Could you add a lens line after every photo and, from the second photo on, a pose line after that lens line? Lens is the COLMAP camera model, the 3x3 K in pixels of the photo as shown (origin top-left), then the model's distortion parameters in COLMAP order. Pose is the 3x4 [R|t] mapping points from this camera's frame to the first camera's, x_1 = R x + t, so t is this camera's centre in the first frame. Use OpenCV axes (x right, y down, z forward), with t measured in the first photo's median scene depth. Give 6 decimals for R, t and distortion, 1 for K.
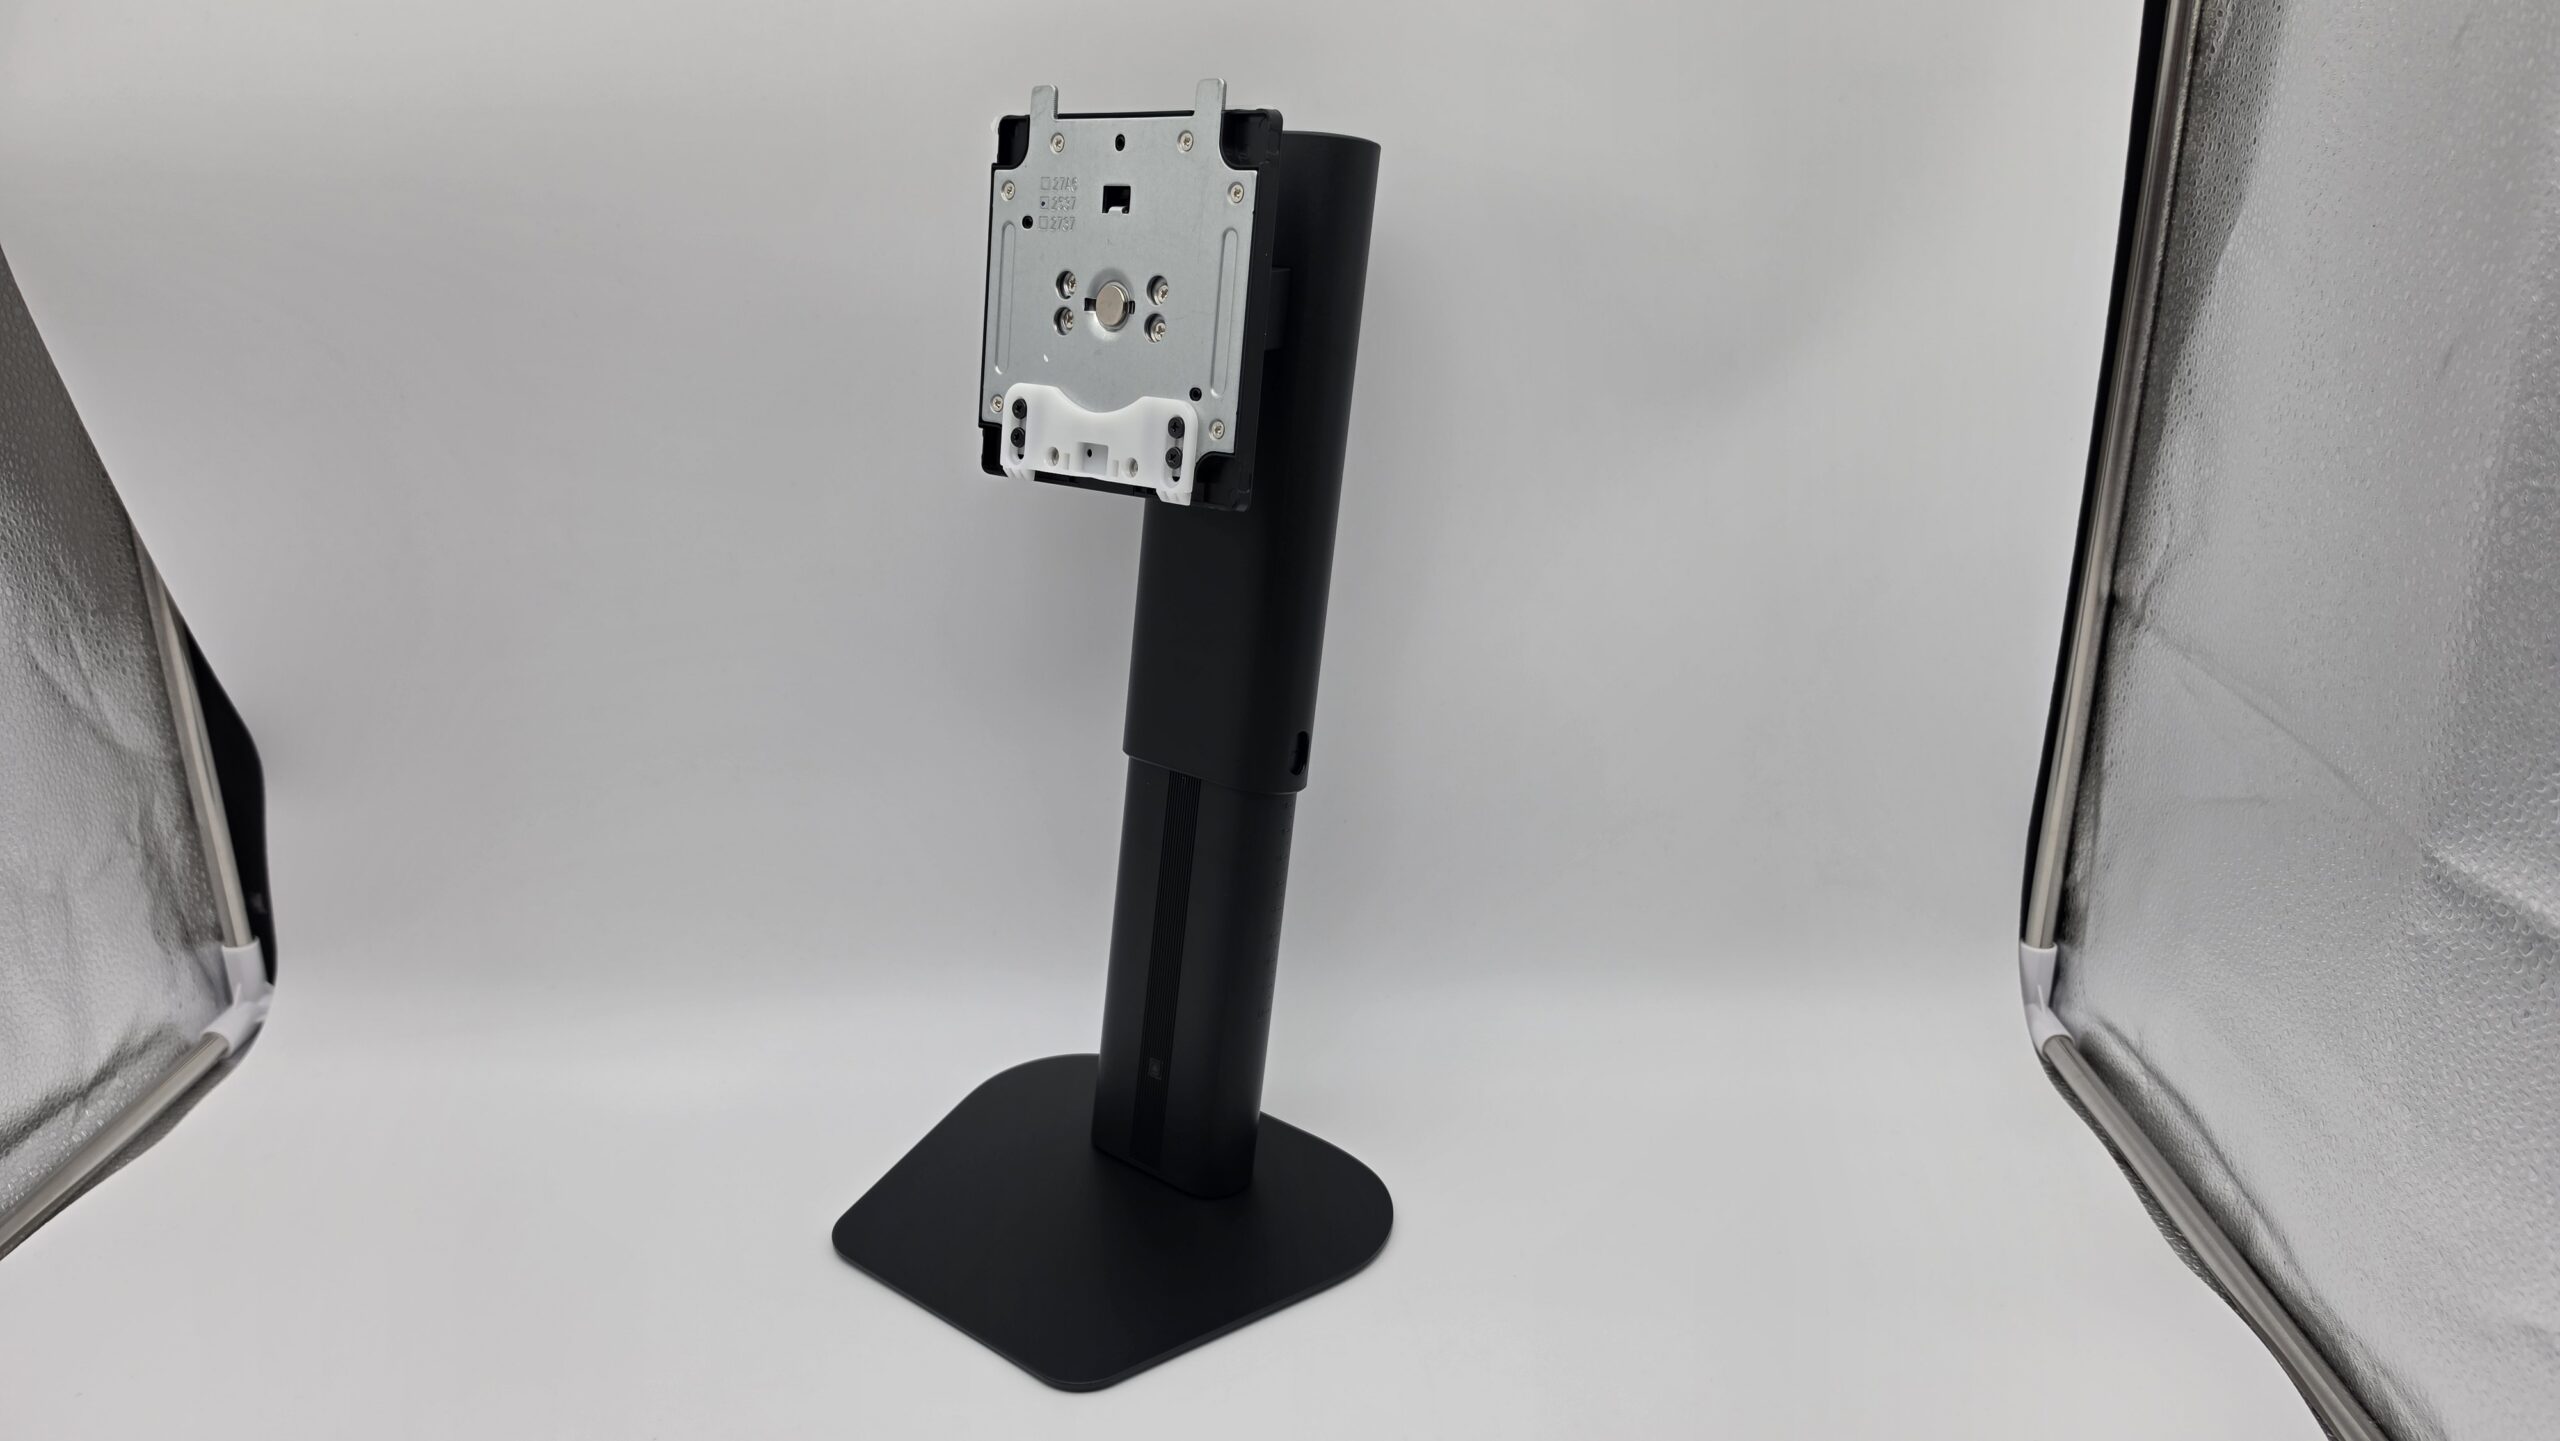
lens RADIAL K [[1847.1, 0, 1280.0], [0, 1847.1, 720.5], [0, 0, 1]] dist [-0.142457, 0.136085]
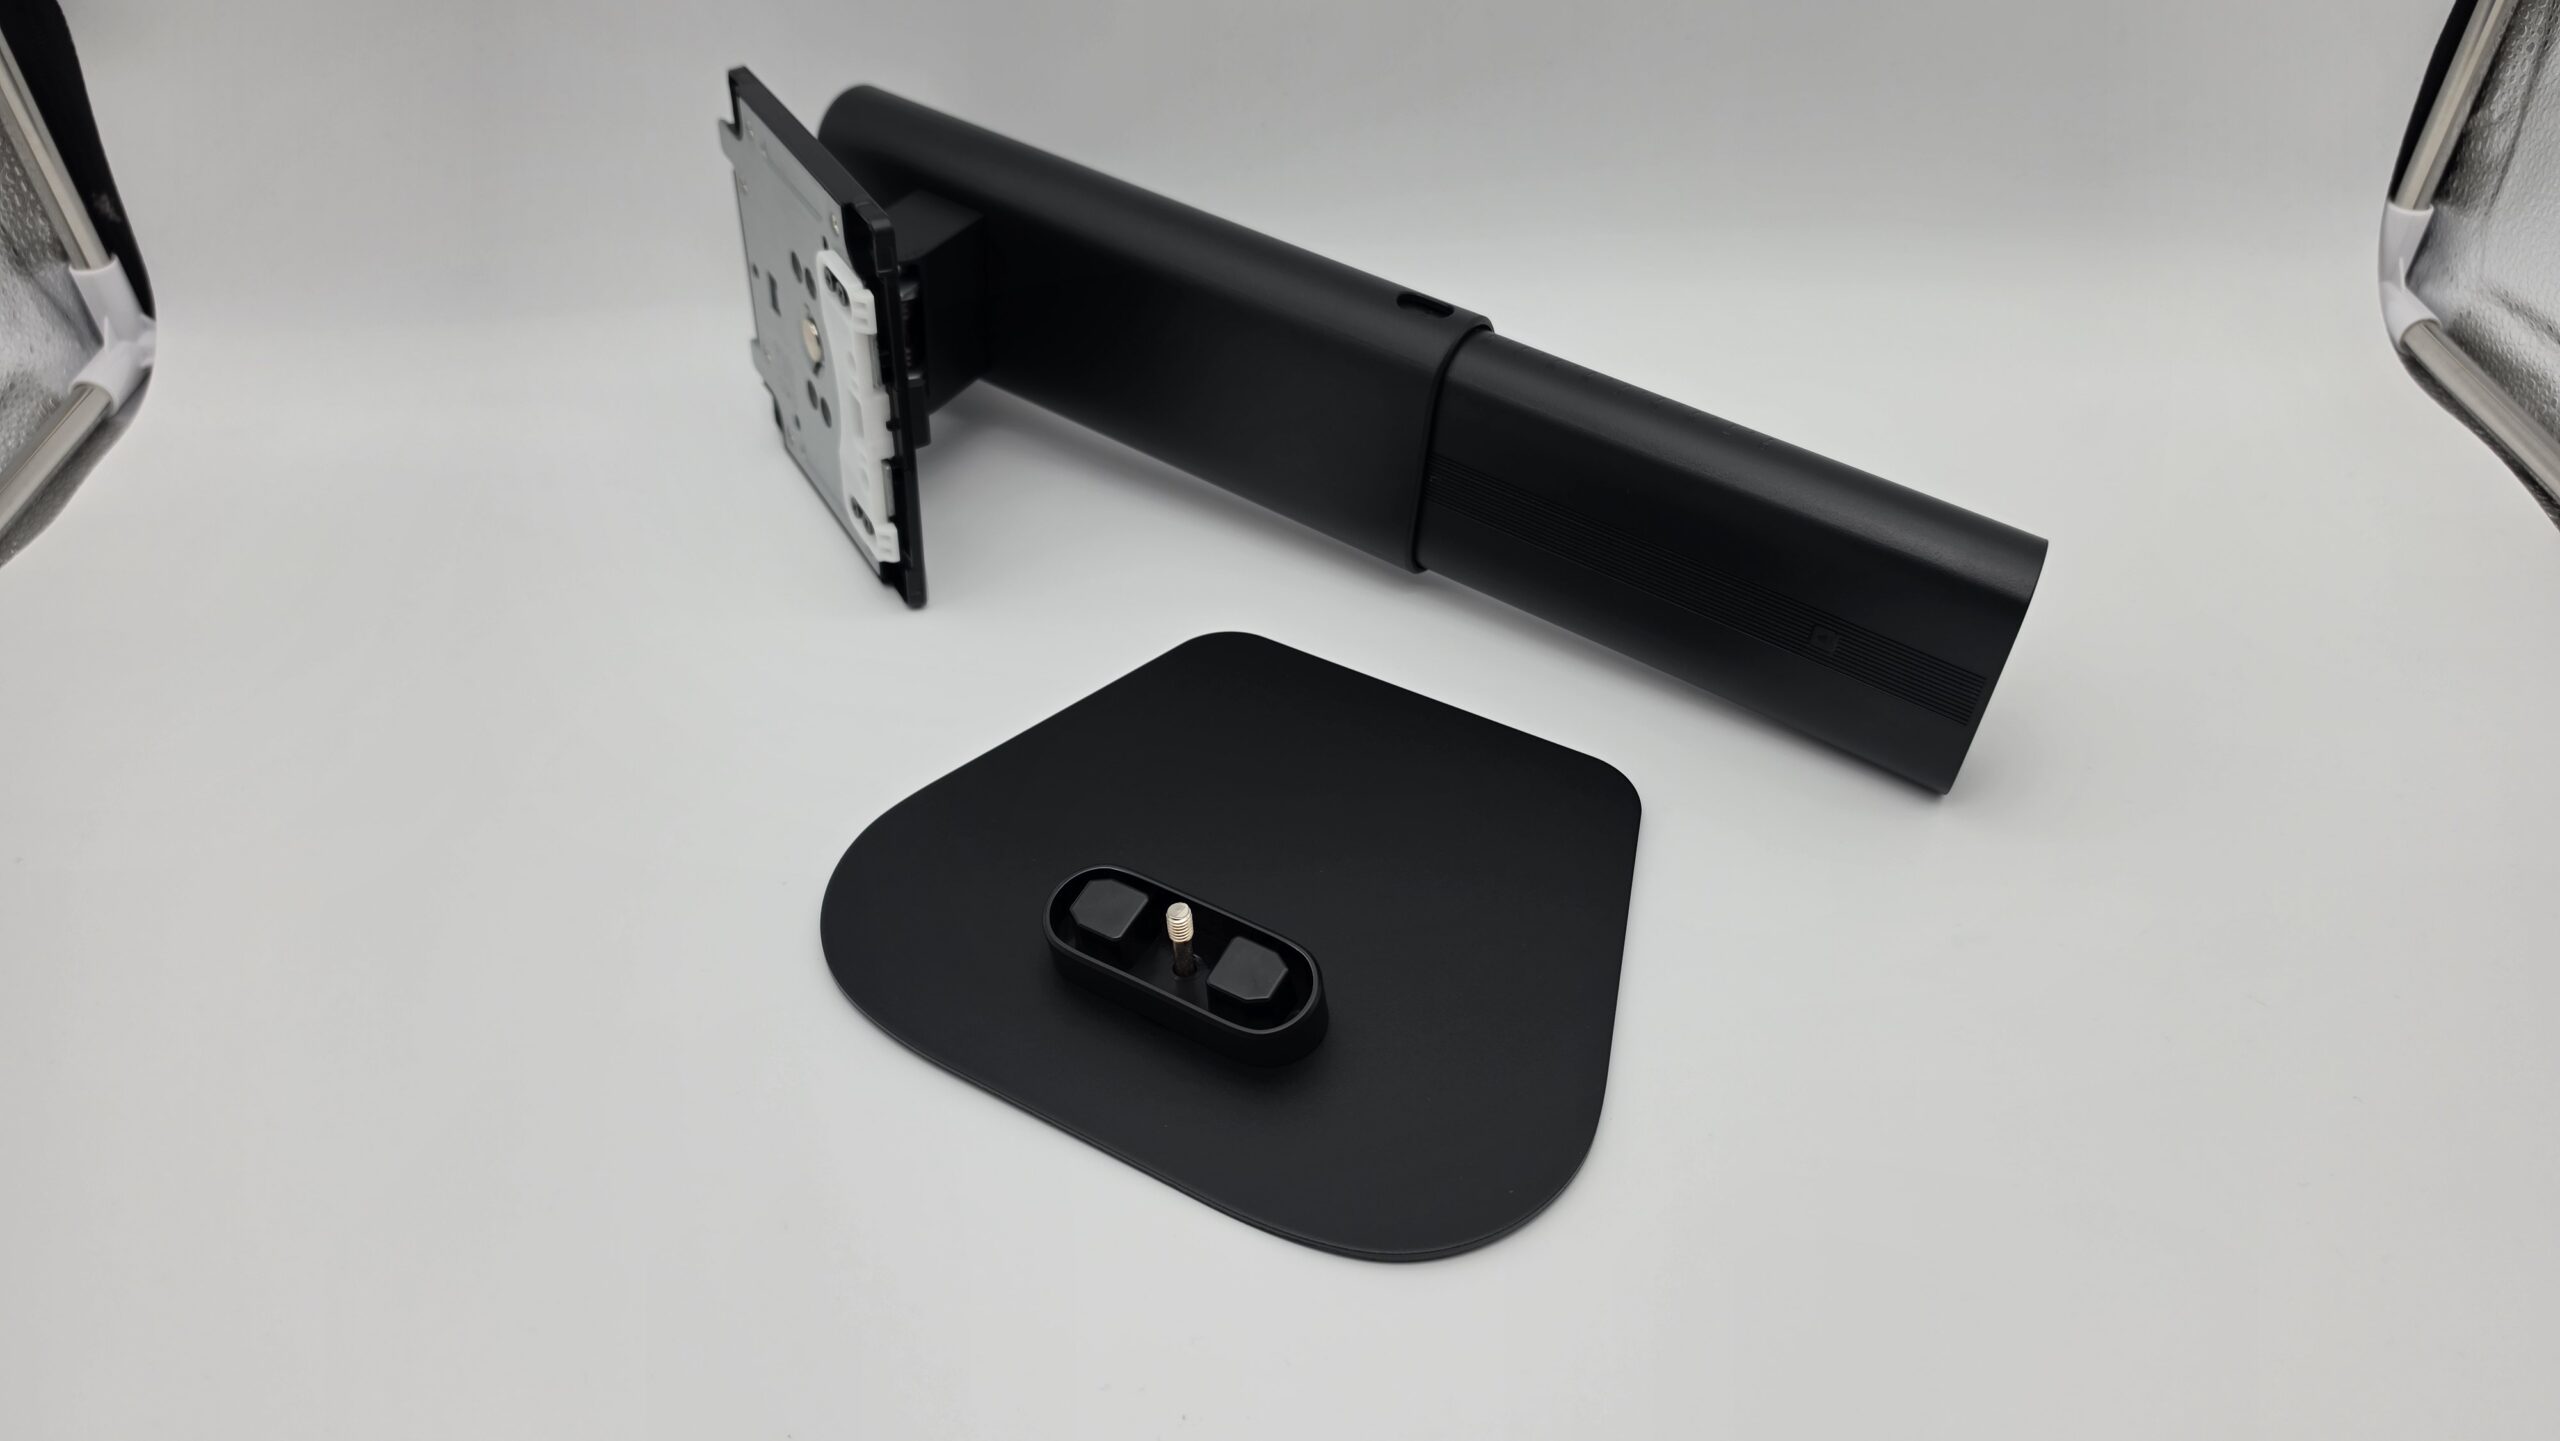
lens RADIAL K [[1847.1, 0, 1280.0], [0, 1847.1, 720.5], [0, 0, 1]] dist [-0.142457, 0.136085]
pose [[0.998716, -0.034305, 0.037274, -0.116221], [0.017964, 0.927824, 0.372585, 0.033259], [-0.047366, -0.371437, 0.927249, 0.207432]]
